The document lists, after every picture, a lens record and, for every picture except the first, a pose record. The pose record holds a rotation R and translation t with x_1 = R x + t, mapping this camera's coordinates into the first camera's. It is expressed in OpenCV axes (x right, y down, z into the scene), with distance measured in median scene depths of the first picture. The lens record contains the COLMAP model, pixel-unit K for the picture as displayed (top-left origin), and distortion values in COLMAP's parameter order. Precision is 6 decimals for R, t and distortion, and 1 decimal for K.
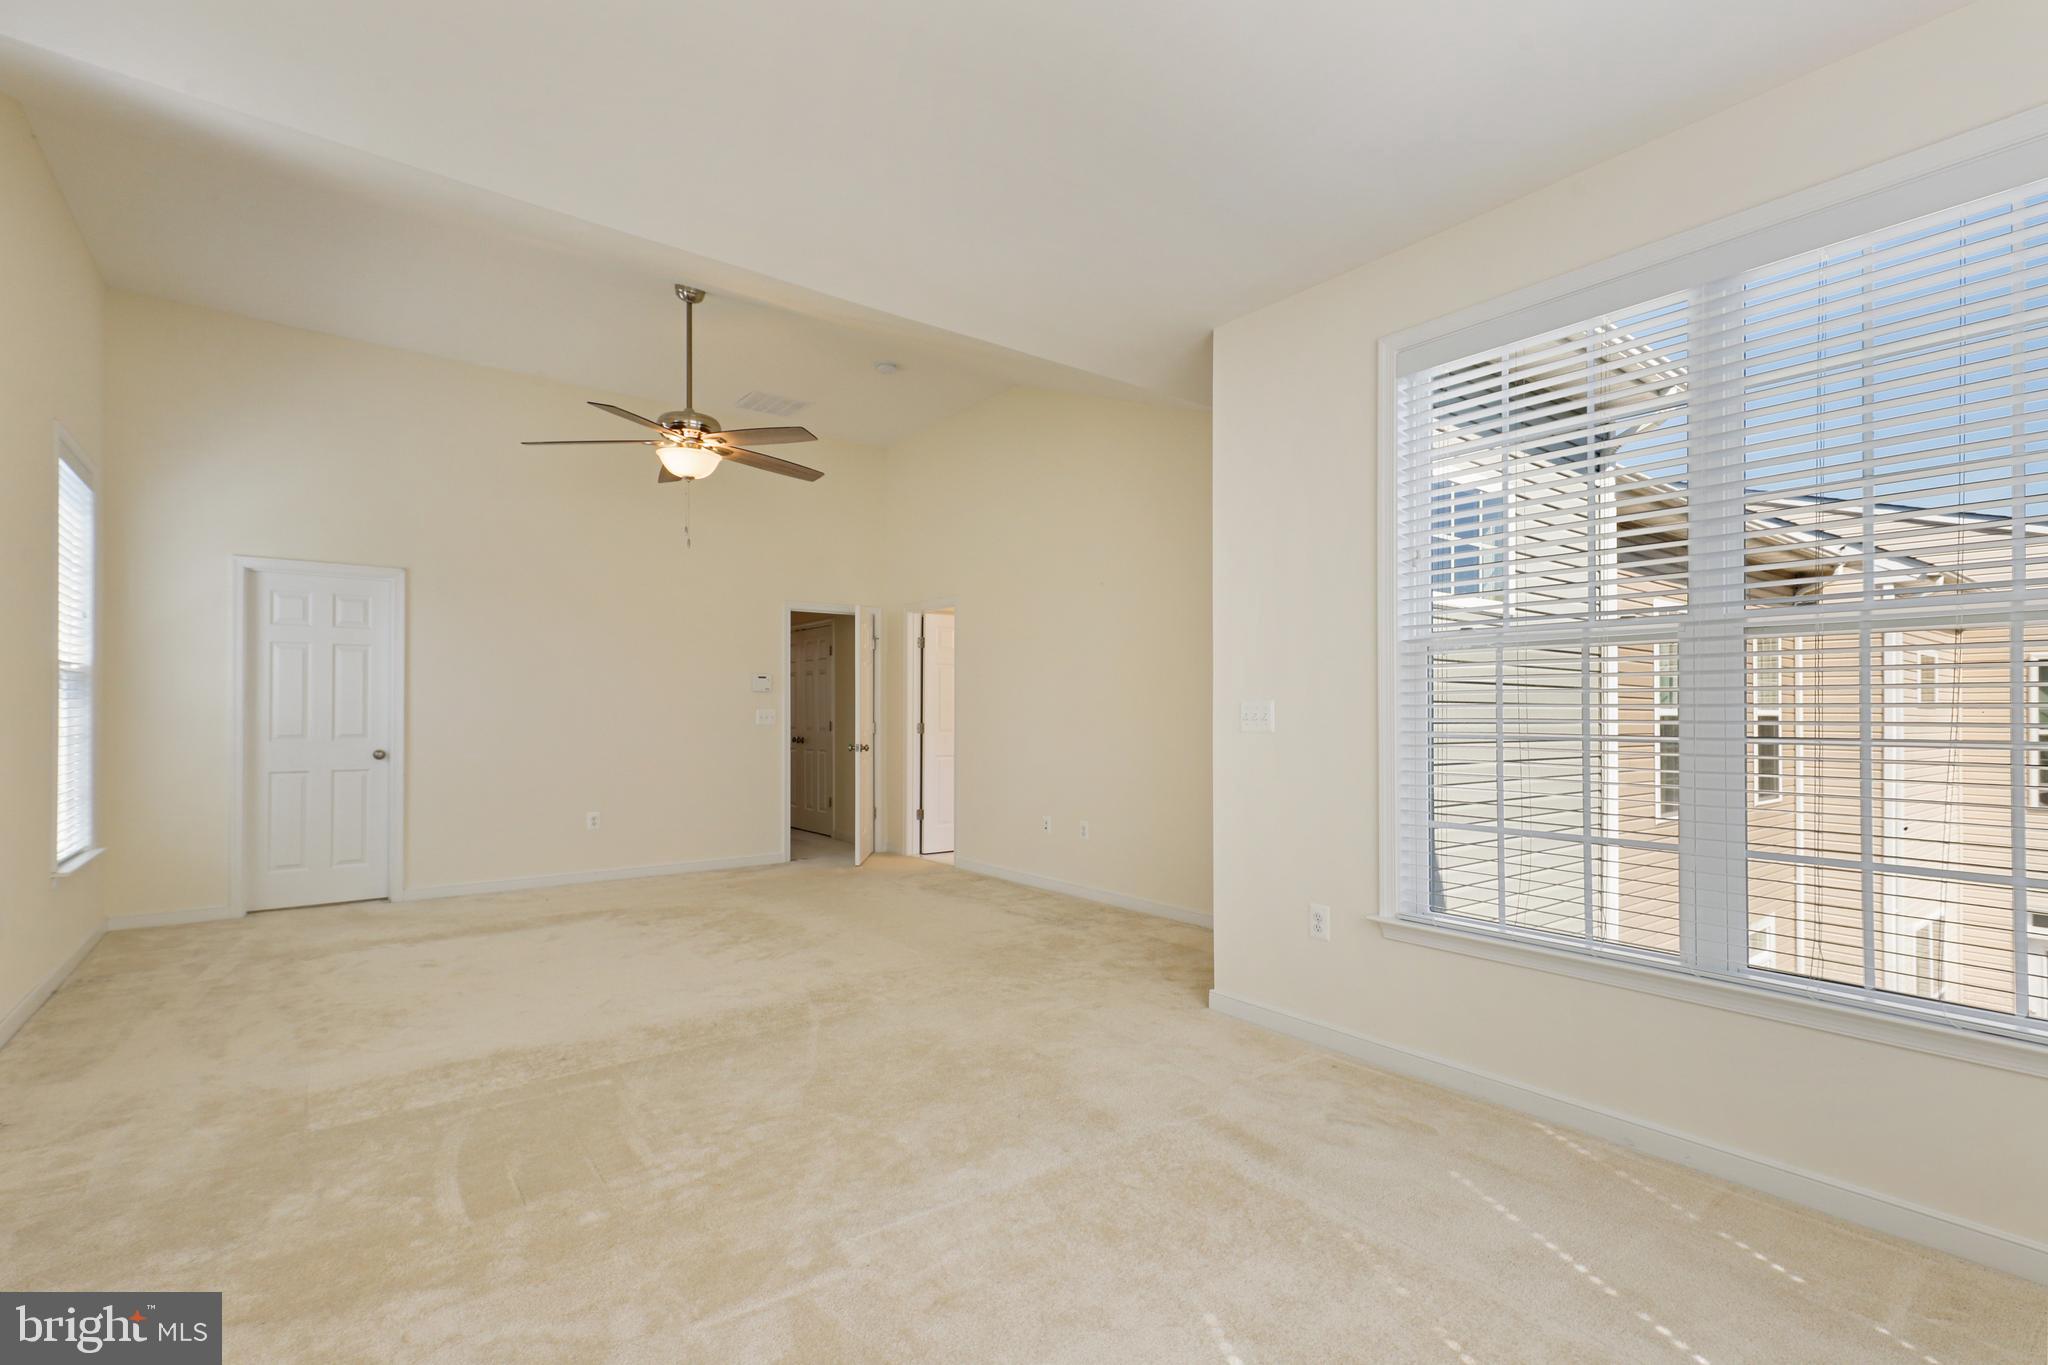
lens RADIAL K [[925.6, 0, 1033.5], [0, 925.6, 702.2], [0, 0, 1]] dist [0.000957, 0.000276]
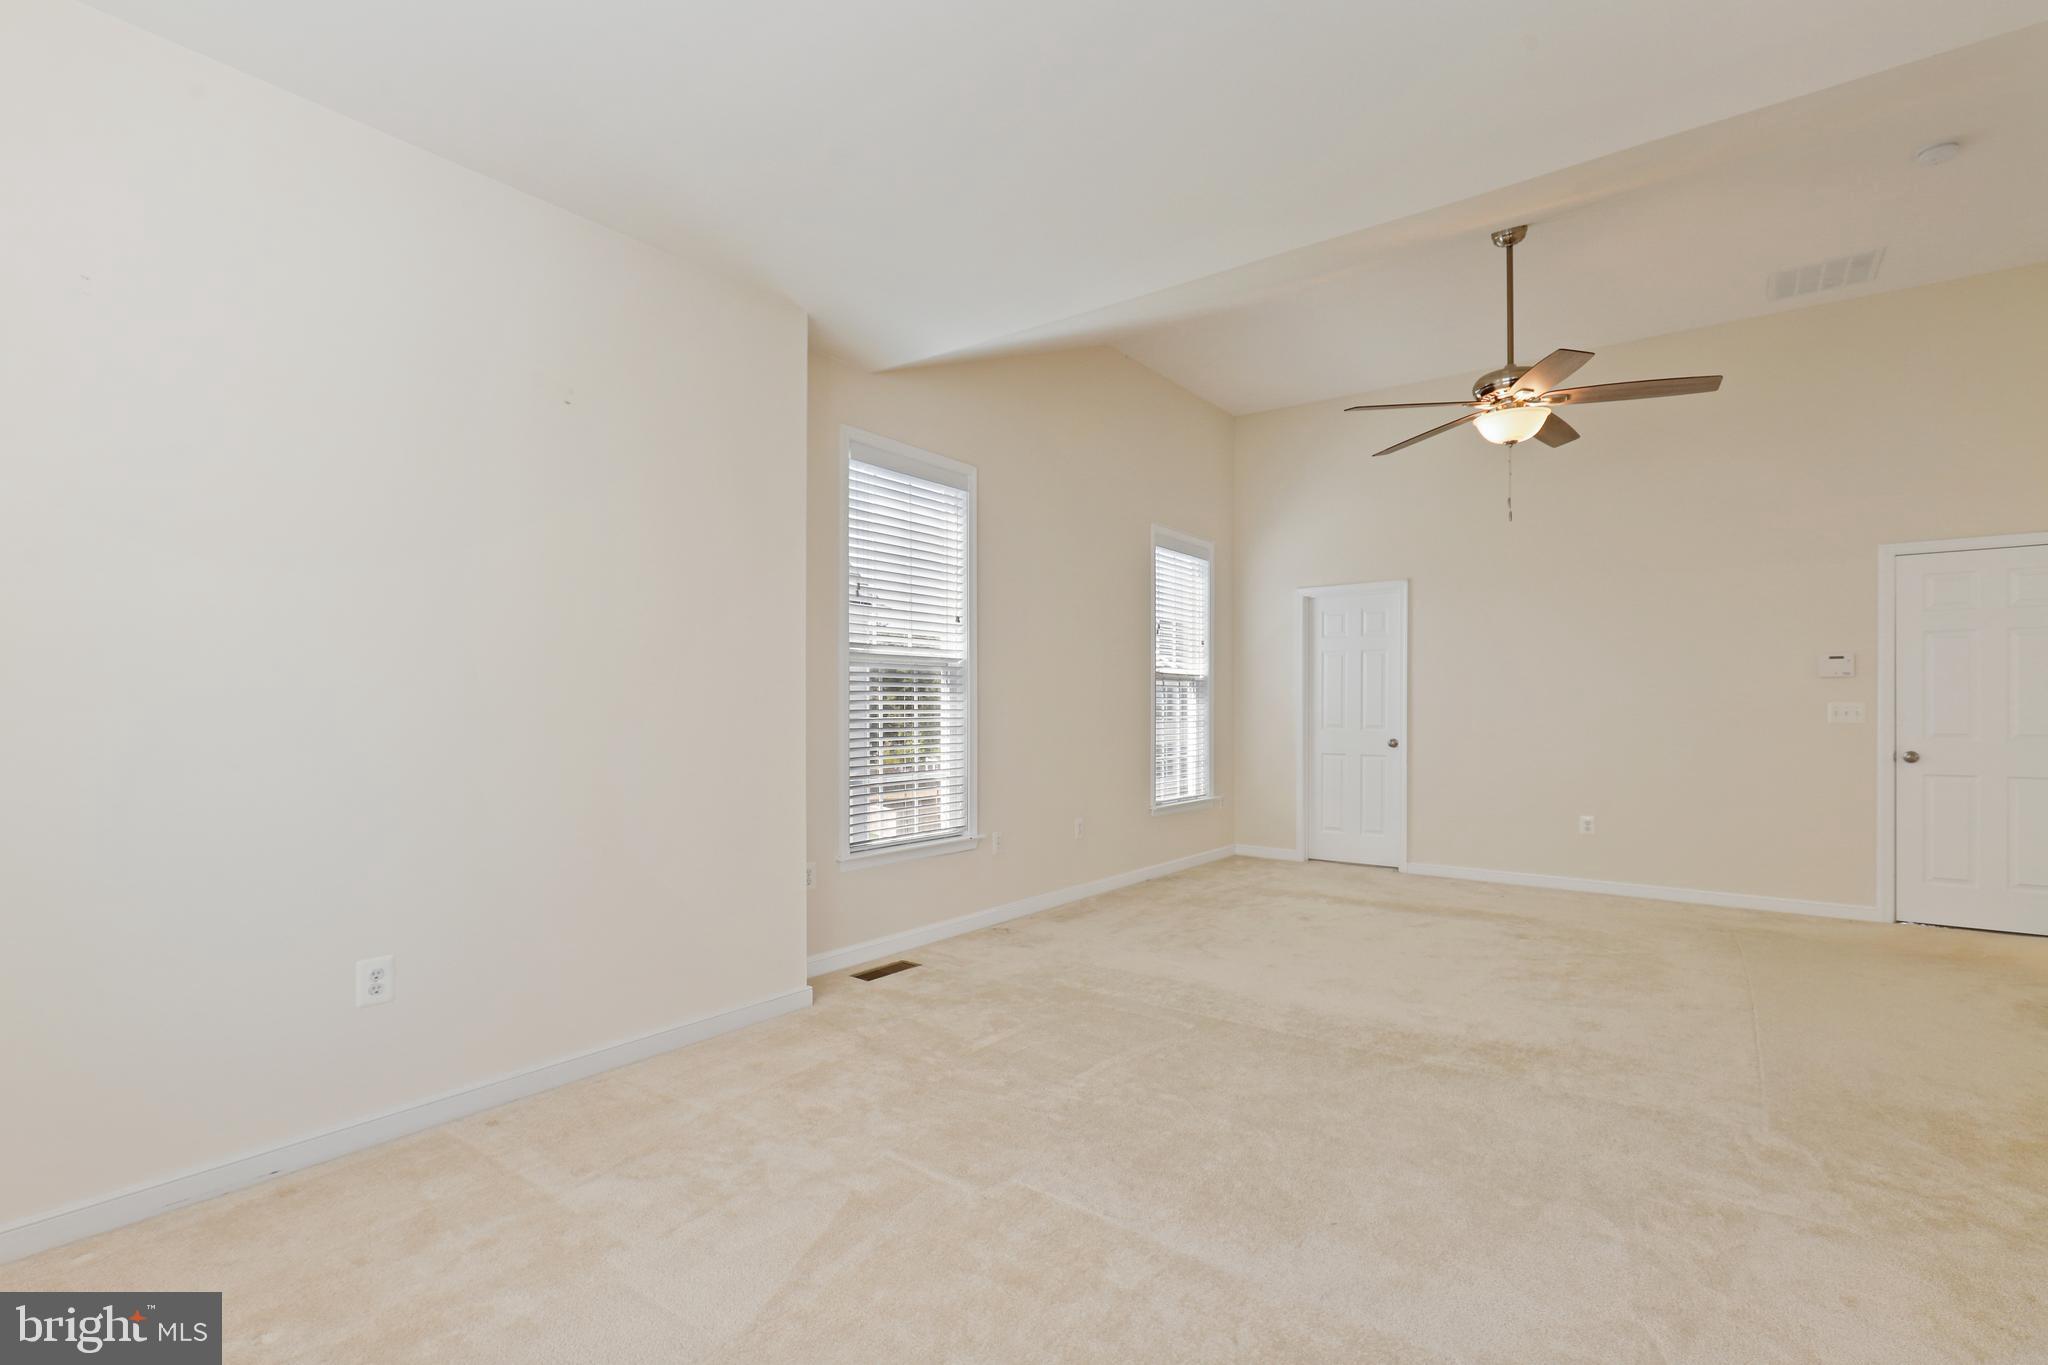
lens RADIAL K [[942.0, 0, 1028.6], [0, 942.0, 715.3], [0, 0, 1]] dist [-0.017597, -0.000060]
pose [[0.251264, 0.007132, -0.967892, 0.417297], [0.010914, 0.999888, 0.010201, 0.006039], [0.967857, -0.013127, 0.251158, 0.348580]]
